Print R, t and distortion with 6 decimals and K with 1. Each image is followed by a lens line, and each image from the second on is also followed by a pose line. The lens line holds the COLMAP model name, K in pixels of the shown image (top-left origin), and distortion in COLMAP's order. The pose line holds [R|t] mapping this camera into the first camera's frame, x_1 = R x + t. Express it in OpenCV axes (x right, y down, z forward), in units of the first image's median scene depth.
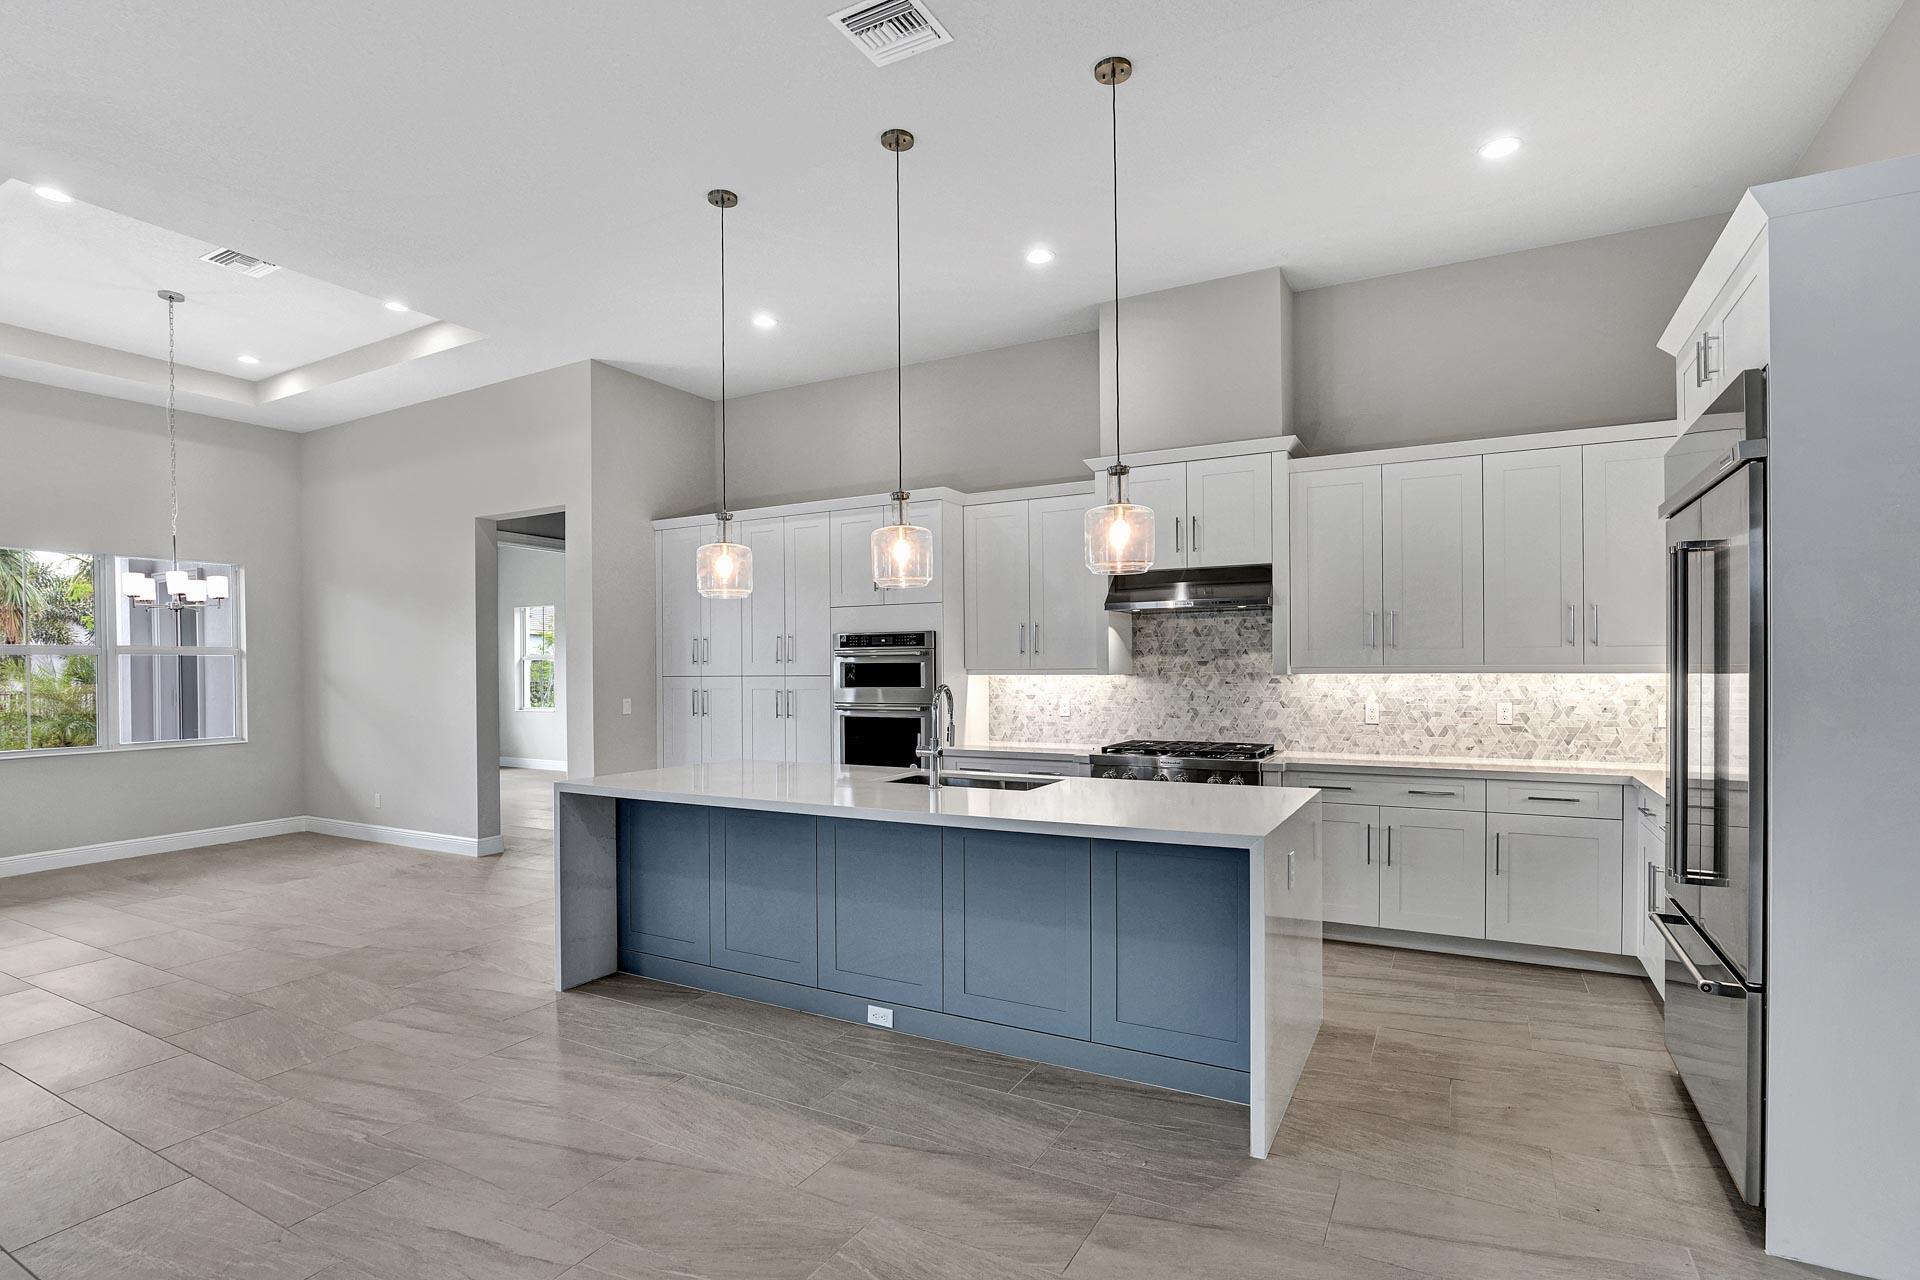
lens RADIAL K [[921.1, 0, 1009.9], [0, 921.1, 642.0], [0, 0, 1]] dist [-0.028732, -0.000072]
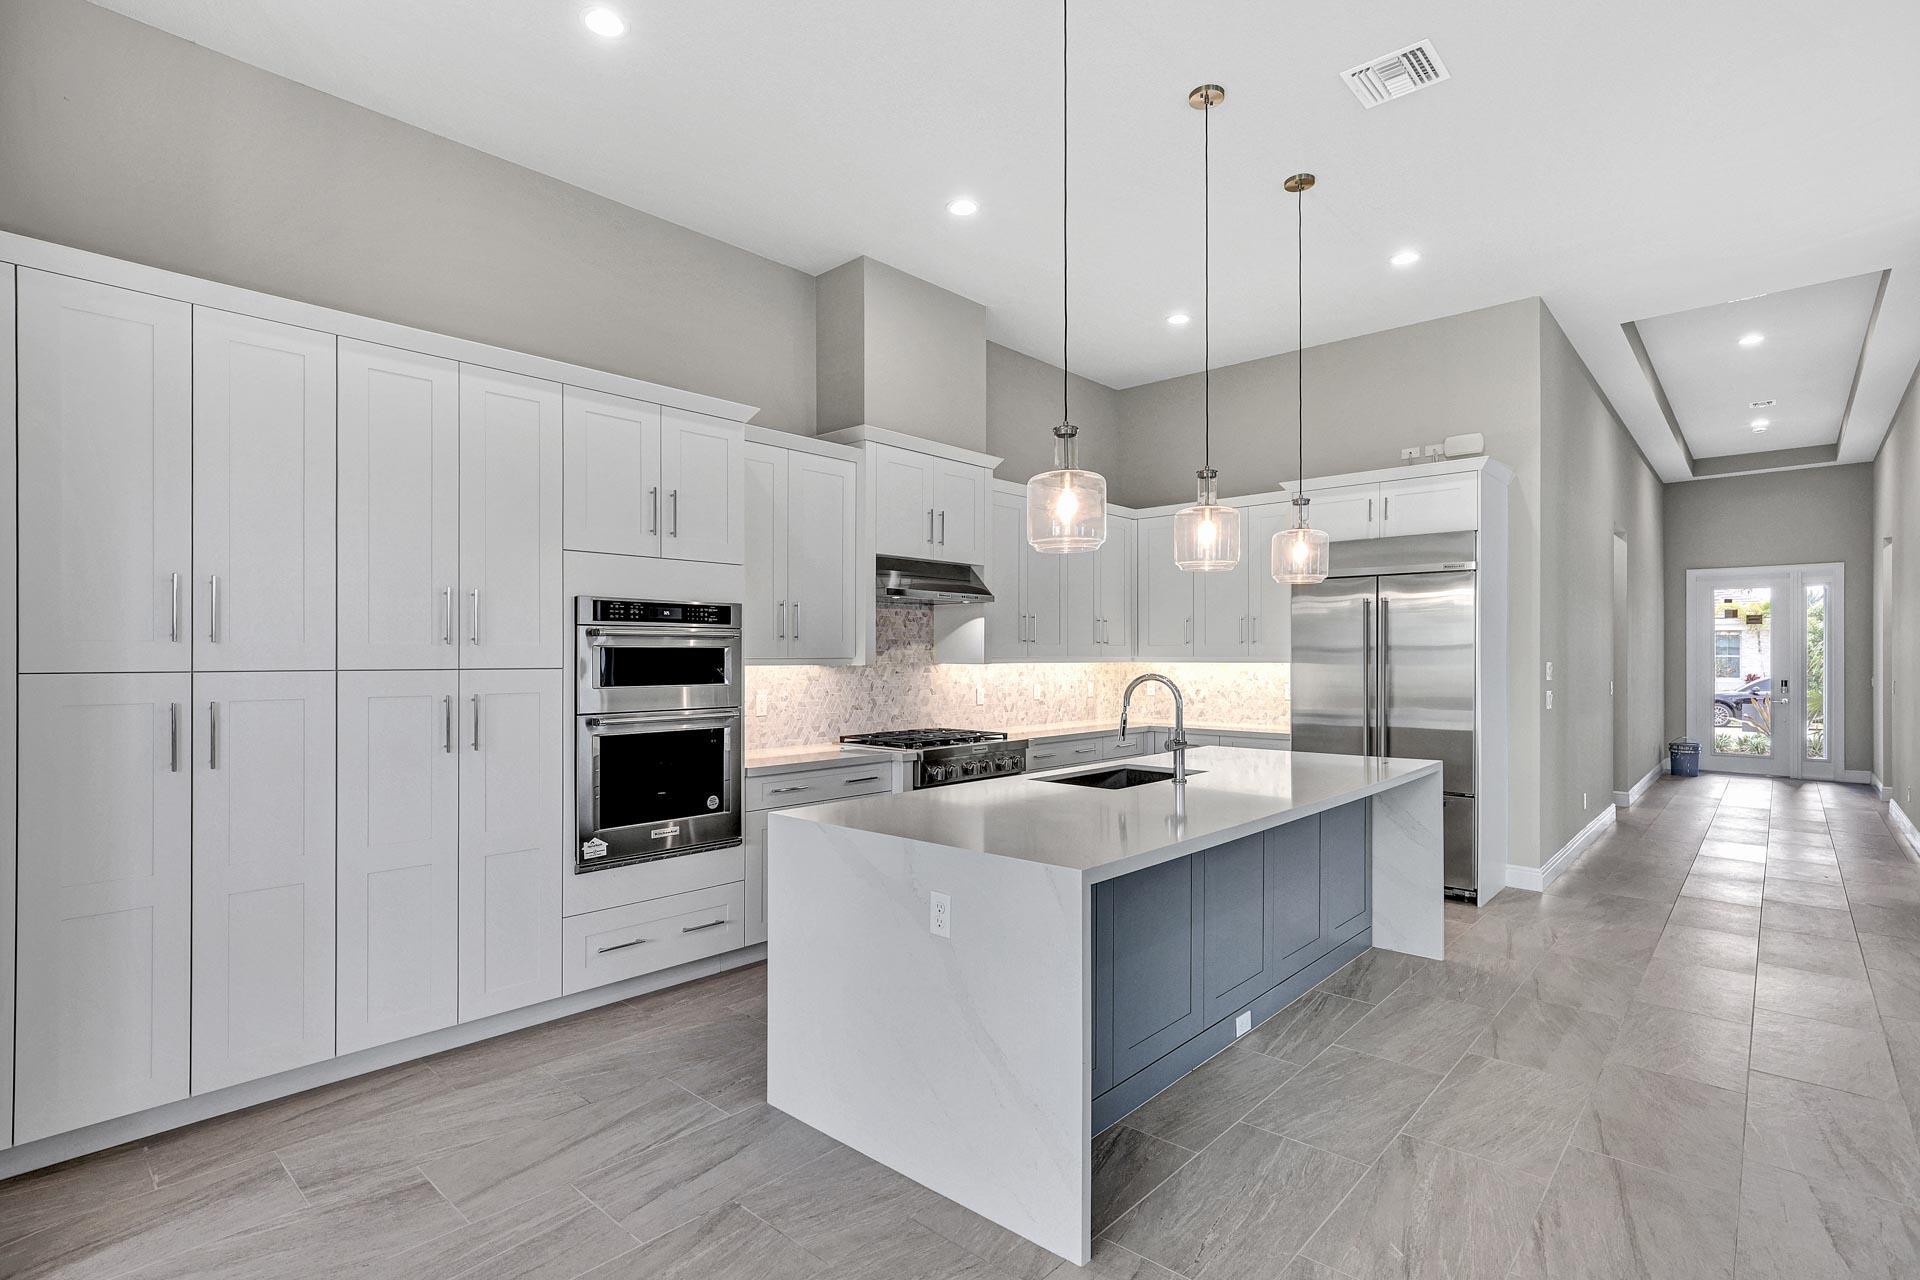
lens RADIAL K [[921.1, 0, 899.3], [0, 921.1, 641.9], [0, 0, 1]] dist [-0.028732, -0.000072]
pose [[0.301390, 0.021141, 0.953267, -0.747956], [-0.030839, 0.999447, -0.012415, 0.022879], [-0.953002, -0.025656, 0.301875, 0.686655]]
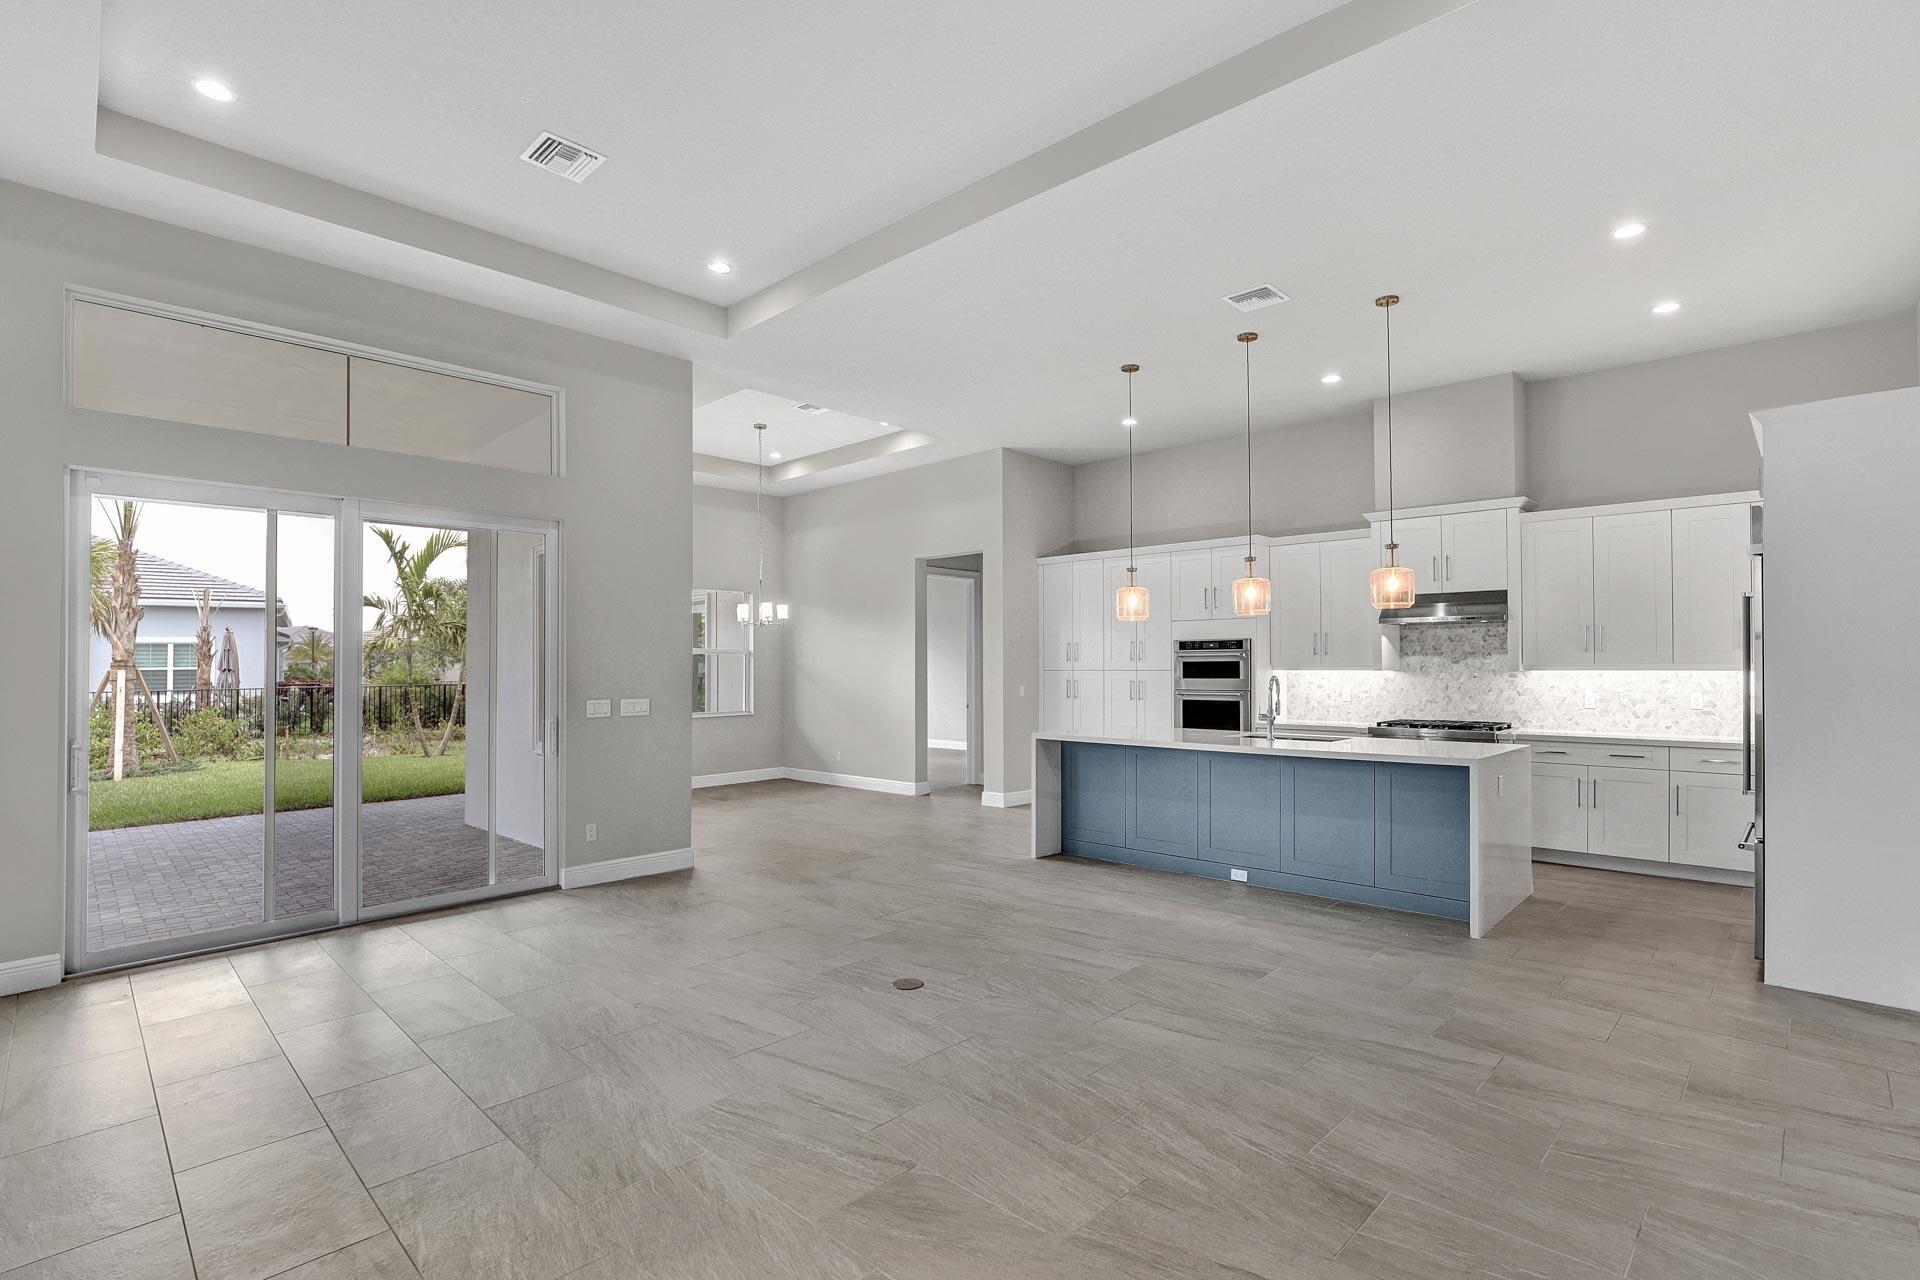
lens RADIAL K [[921.1, 0, 1033.2], [0, 921.1, 641.8], [0, 0, 1]] dist [-0.028732, -0.000072]
pose [[0.969958, -0.000932, -0.243272, -0.063627], [0.001543, 0.999996, 0.002321, -0.011031], [0.243269, -0.002627, 0.969955, -0.451200]]
